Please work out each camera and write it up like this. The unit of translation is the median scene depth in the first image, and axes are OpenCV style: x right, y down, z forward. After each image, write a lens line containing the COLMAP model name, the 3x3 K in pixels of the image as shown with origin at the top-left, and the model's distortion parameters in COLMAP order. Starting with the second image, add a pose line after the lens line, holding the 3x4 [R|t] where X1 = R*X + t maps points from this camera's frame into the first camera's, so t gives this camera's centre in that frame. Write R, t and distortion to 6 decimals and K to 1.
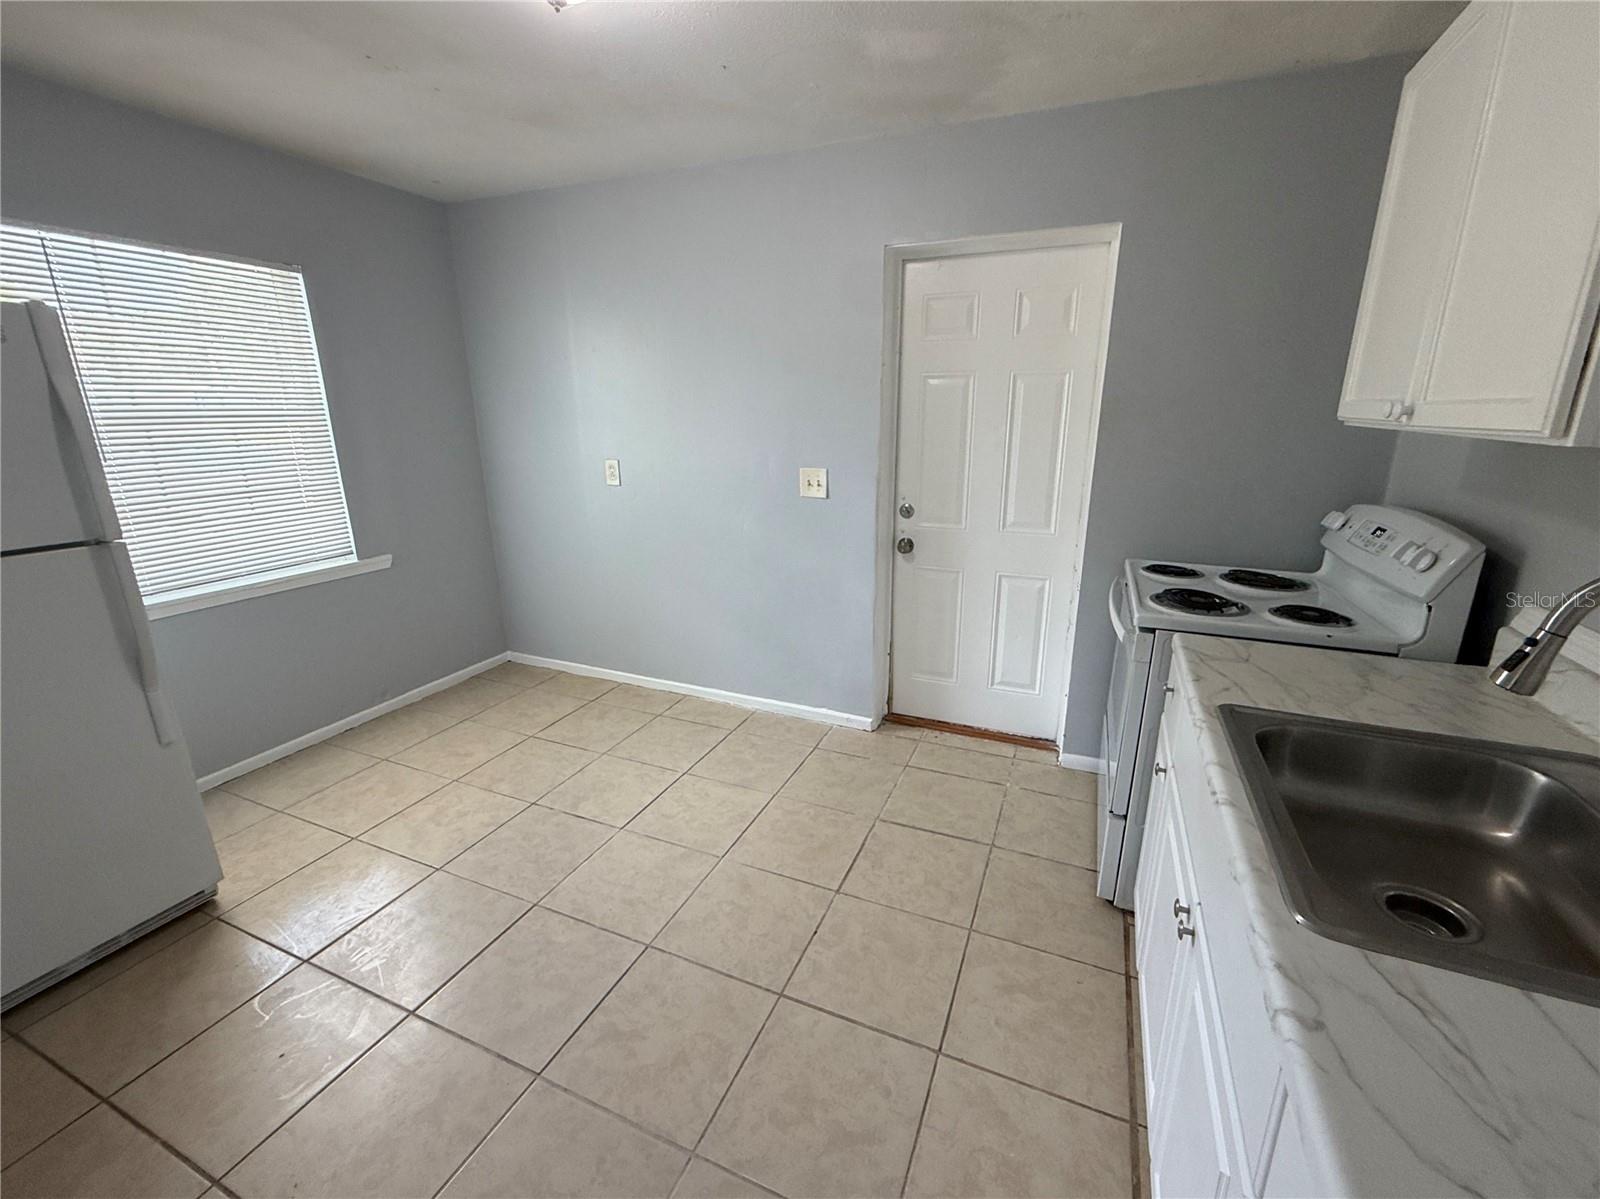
lens RADIAL K [[638.9, 0, 804.7], [0, 638.9, 588.2], [0, 0, 1]] dist [0.001625, 0.000339]
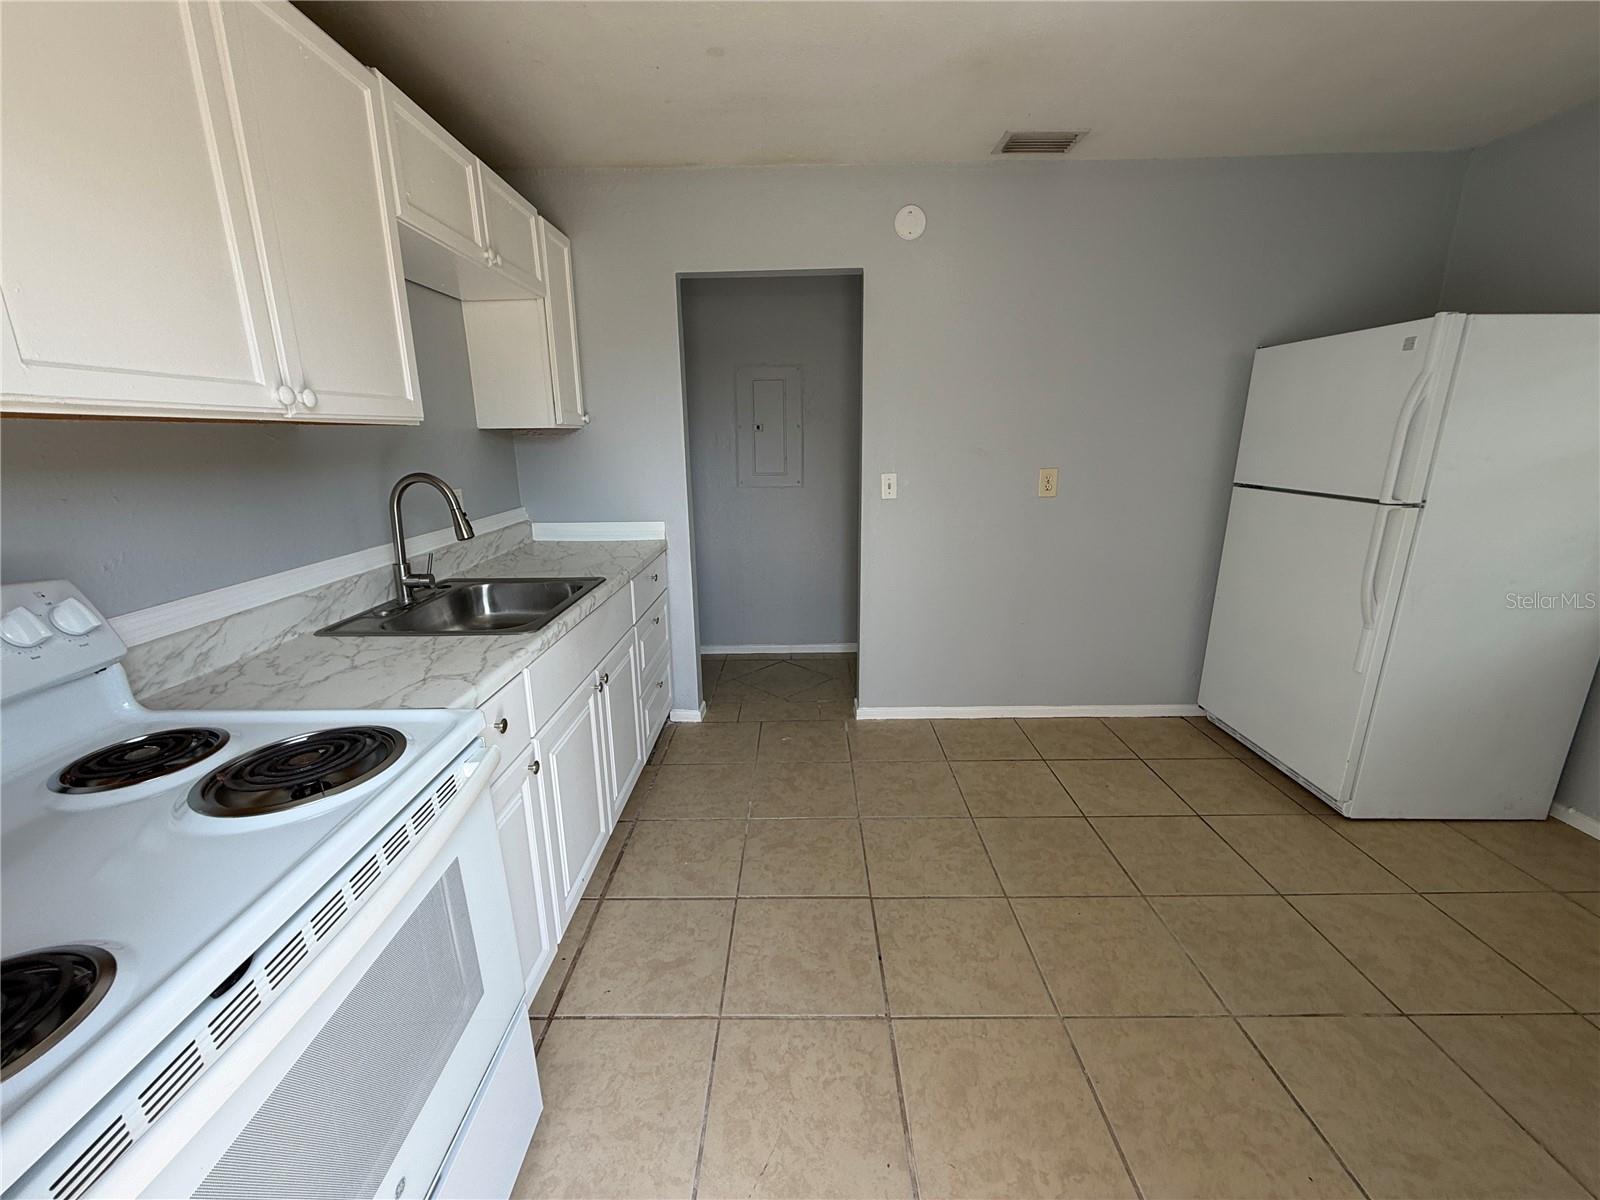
lens RADIAL K [[638.9, 0, 799.9], [0, 638.9, 600.6], [0, 0, 1]] dist [0.001625, 0.000339]
pose [[-0.912549, 0.118345, -0.391470, 0.522822], [-0.097207, 0.867017, 0.488704, -0.438676], [0.397247, 0.484020, -0.779692, 1.745231]]
